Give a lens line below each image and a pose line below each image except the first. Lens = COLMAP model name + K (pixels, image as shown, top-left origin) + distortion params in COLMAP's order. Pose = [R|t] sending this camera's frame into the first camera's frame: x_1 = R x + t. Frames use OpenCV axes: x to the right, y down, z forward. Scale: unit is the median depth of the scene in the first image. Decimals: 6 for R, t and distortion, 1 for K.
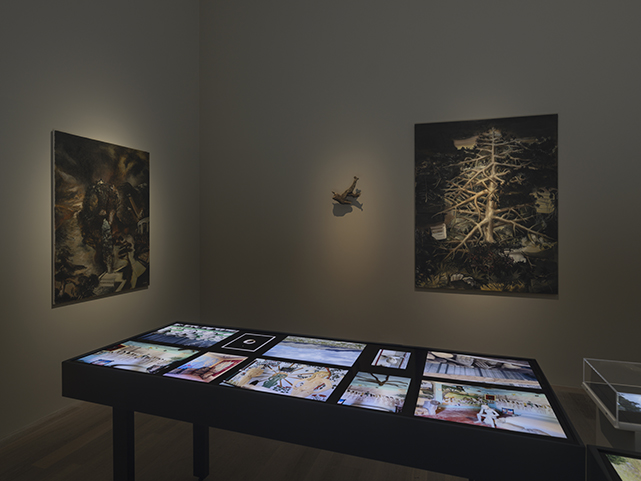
lens RADIAL K [[378.4, 0, 334.2], [0, 378.4, 231.6], [0, 0, 1]] dist [0.004421, -0.004835]
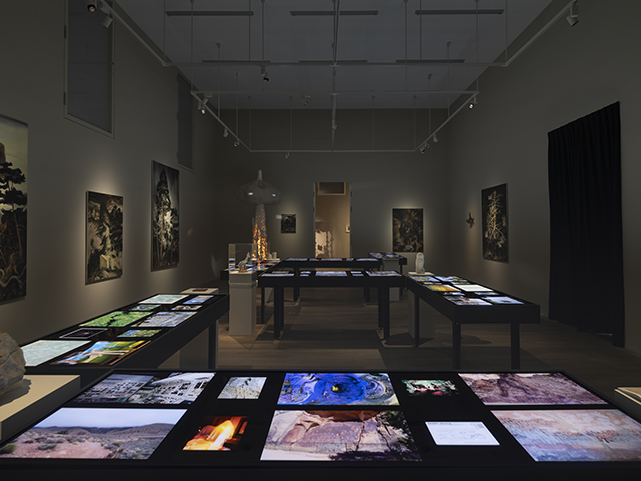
lens RADIAL K [[438.5, 0, 322.3], [0, 438.5, 236.2], [0, 0, 1]] dist [0.007105, -0.008271]
pose [[0.276329, 0.005747, -0.961046, 2.793833], [-0.019799, 0.999804, 0.000286, 0.034599], [0.960859, 0.018949, 0.276389, -0.802212]]
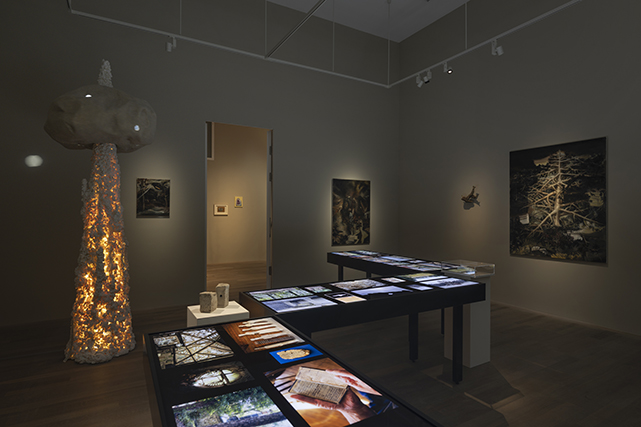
lens RADIAL K [[365.5, 0, 322.4], [0, 365.5, 217.4], [0, 0, 1]] dist [0.004299, -0.005857]
pose [[0.744042, 0.003992, -0.668121, 0.700665], [-0.012983, 0.999880, -0.008484, 0.018716], [0.668007, 0.014987, 0.744004, -0.722540]]
